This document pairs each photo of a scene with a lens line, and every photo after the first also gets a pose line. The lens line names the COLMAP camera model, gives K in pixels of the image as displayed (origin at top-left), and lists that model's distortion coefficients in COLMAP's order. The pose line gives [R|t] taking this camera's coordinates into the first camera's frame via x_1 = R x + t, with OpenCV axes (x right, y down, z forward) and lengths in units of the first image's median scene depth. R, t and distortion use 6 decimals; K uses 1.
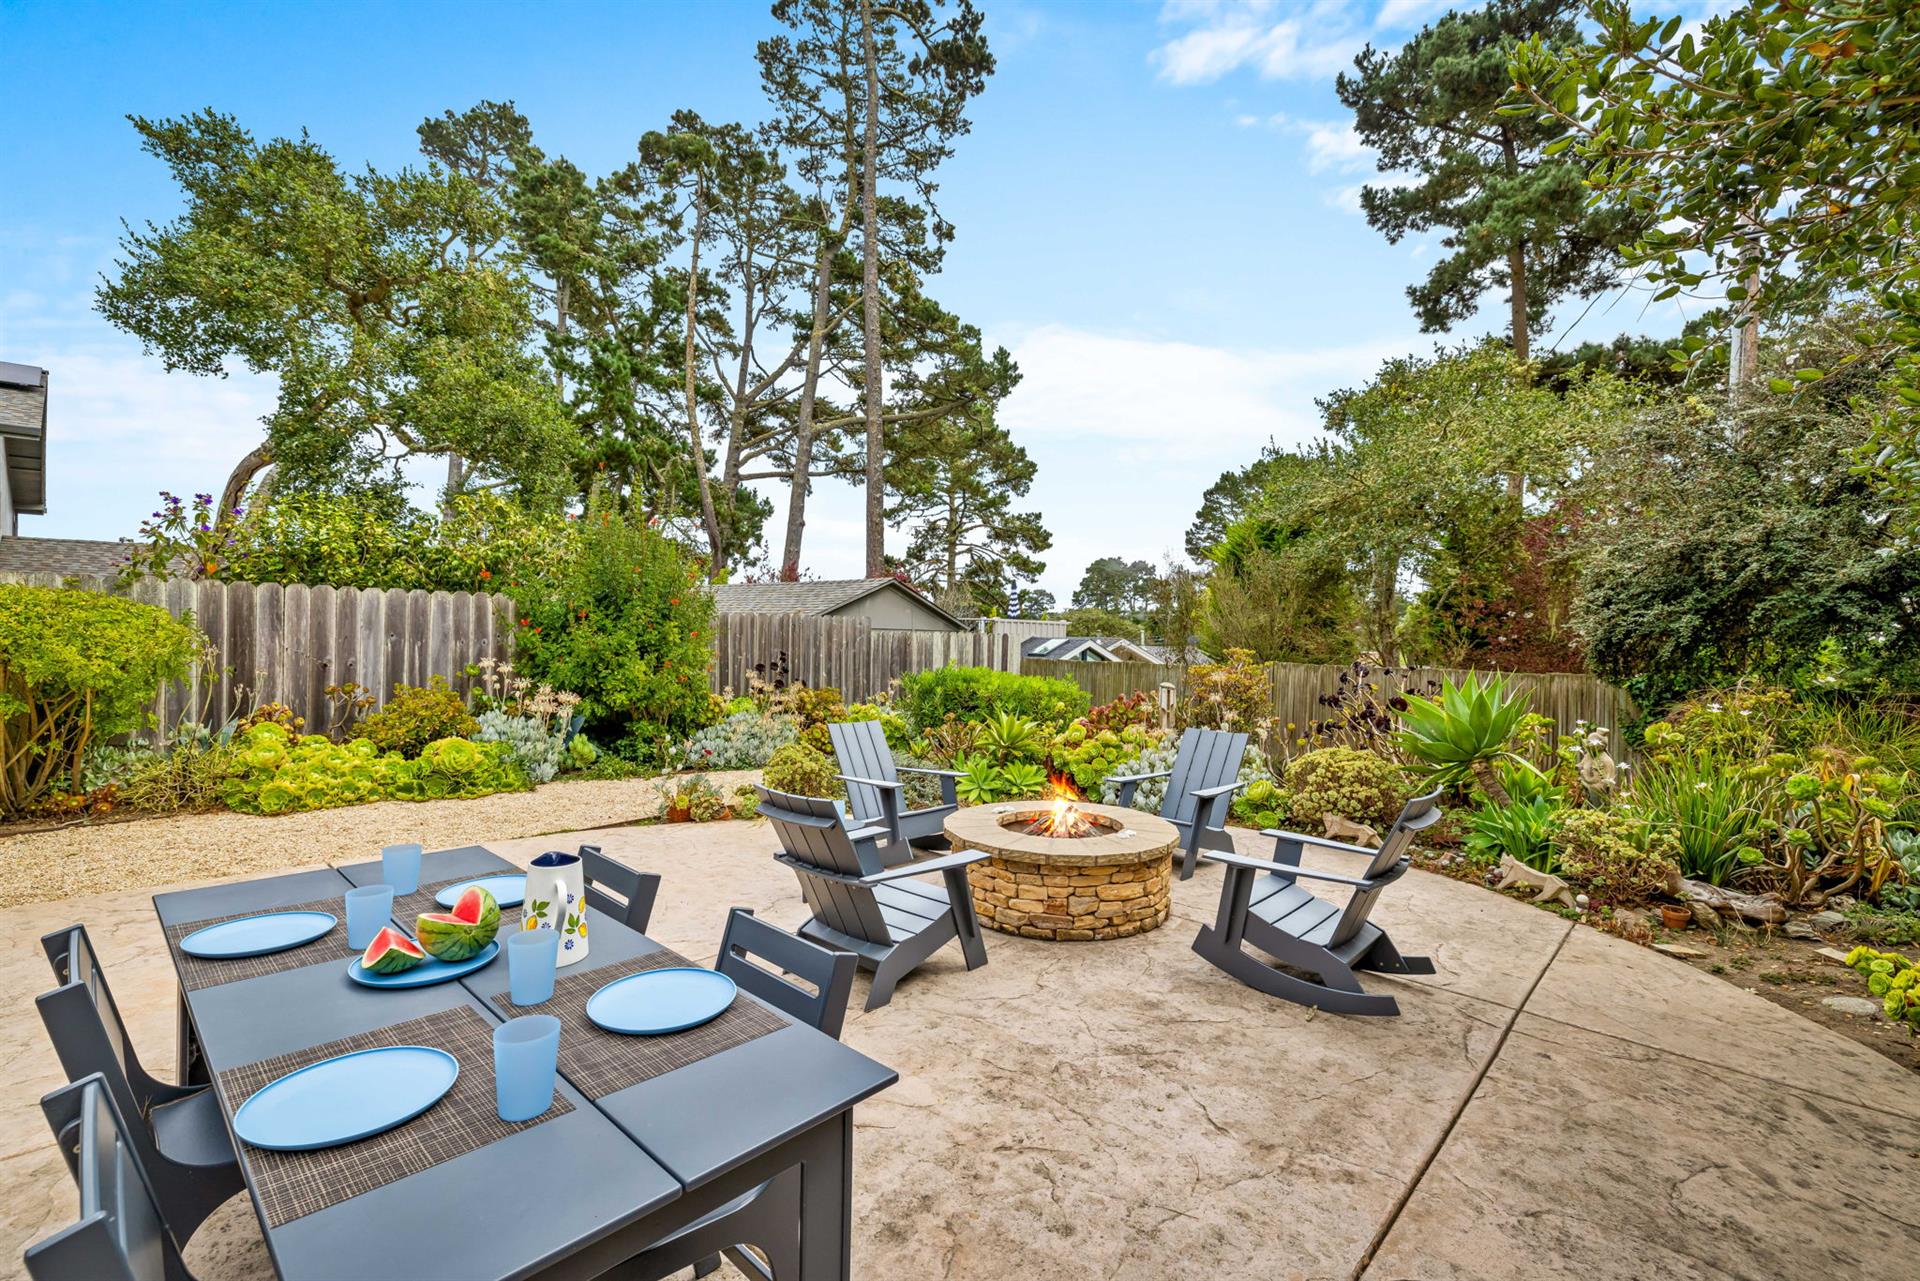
lens RADIAL K [[863.7, 0, 950.1], [0, 863.7, 634.9], [0, 0, 1]] dist [-0.003315, -0.001400]
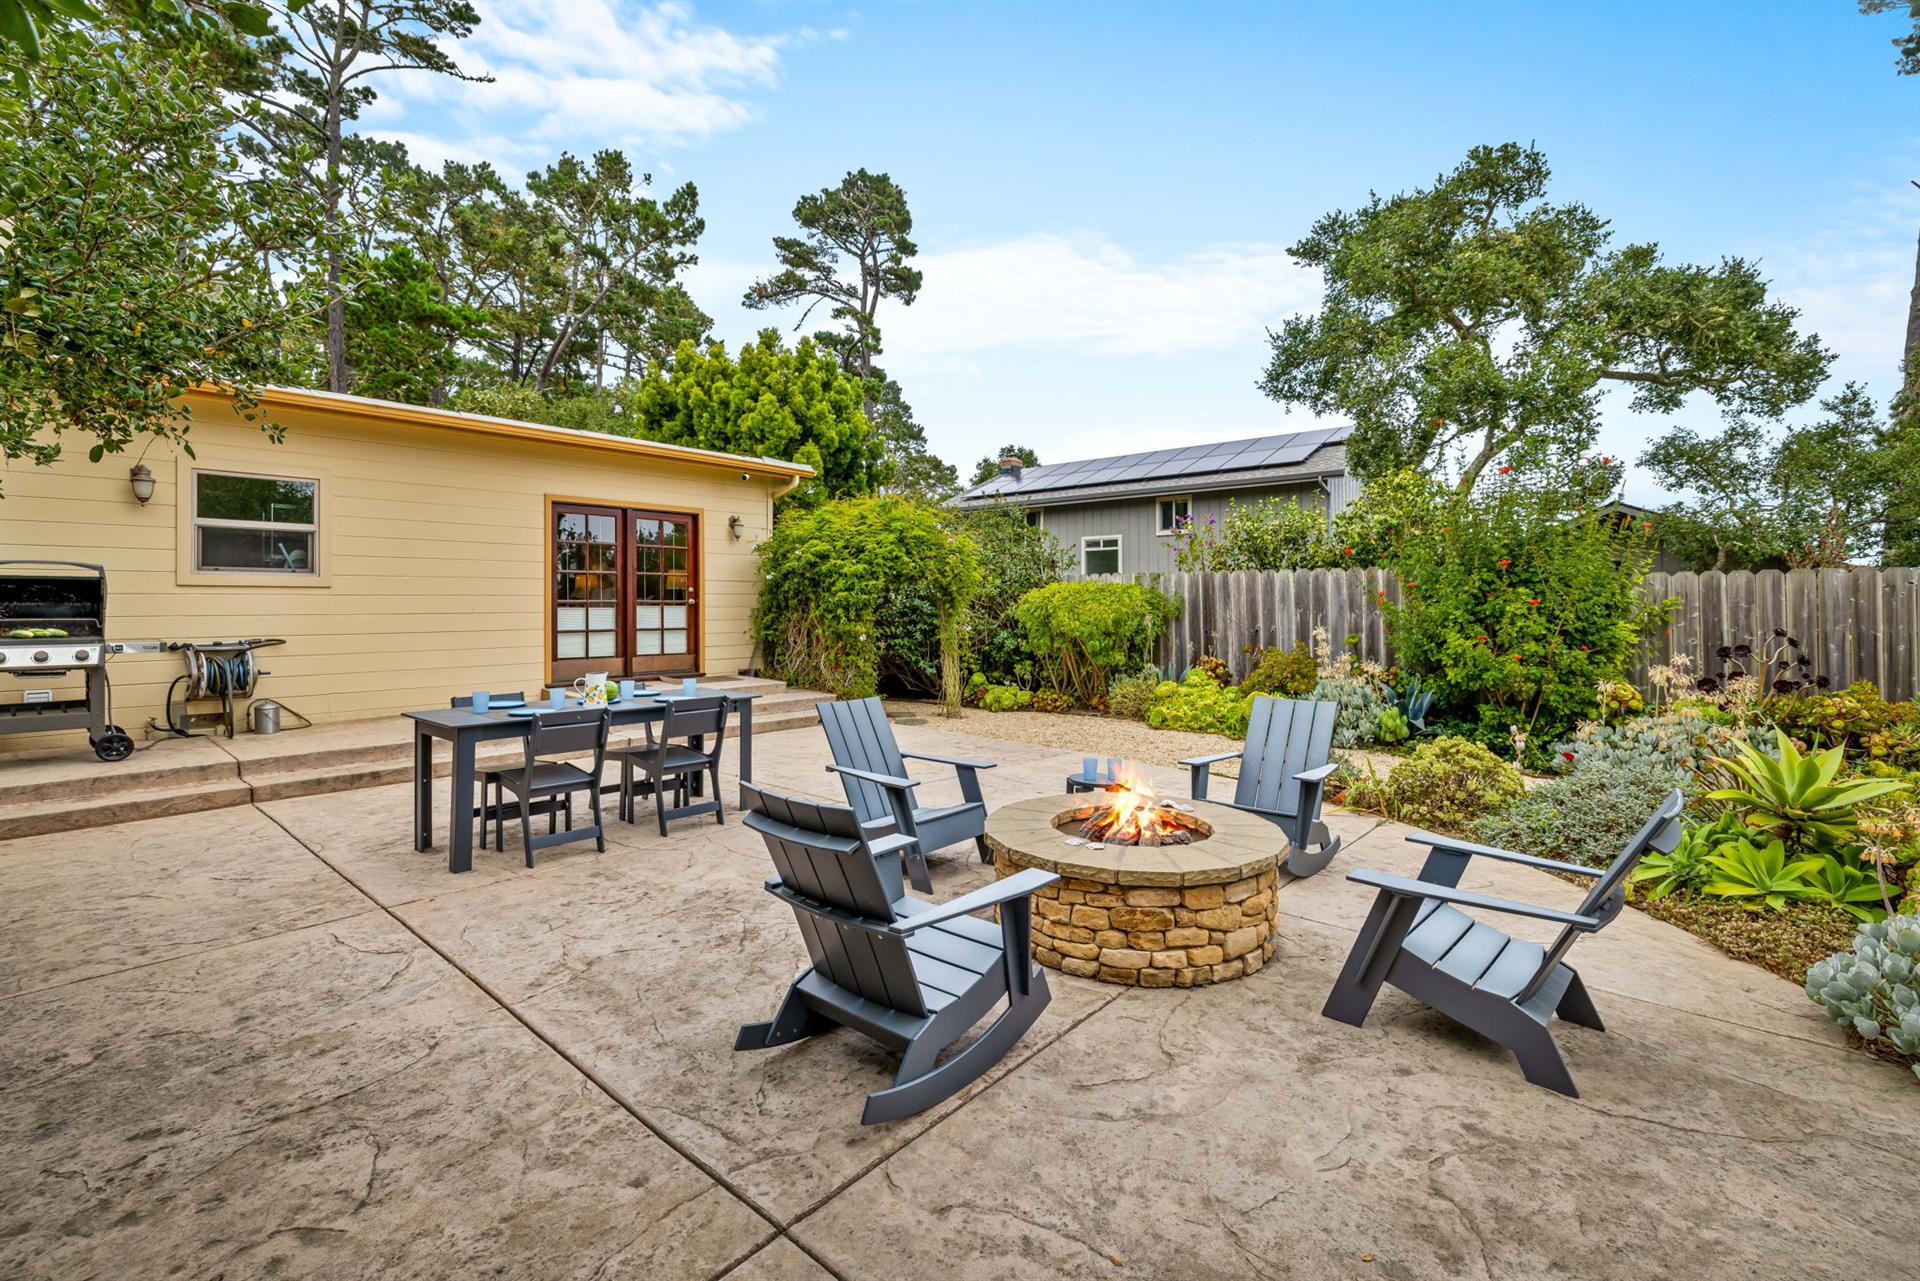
lens RADIAL K [[863.7, 0, 954.6], [0, 863.7, 620.2], [0, 0, 1]] dist [-0.003315, -0.001400]
pose [[0.006497, 0.001576, -0.999978, 1.477524], [-0.002358, 0.999996, 0.001561, 0.045684], [0.999976, 0.002348, 0.006501, 1.339116]]
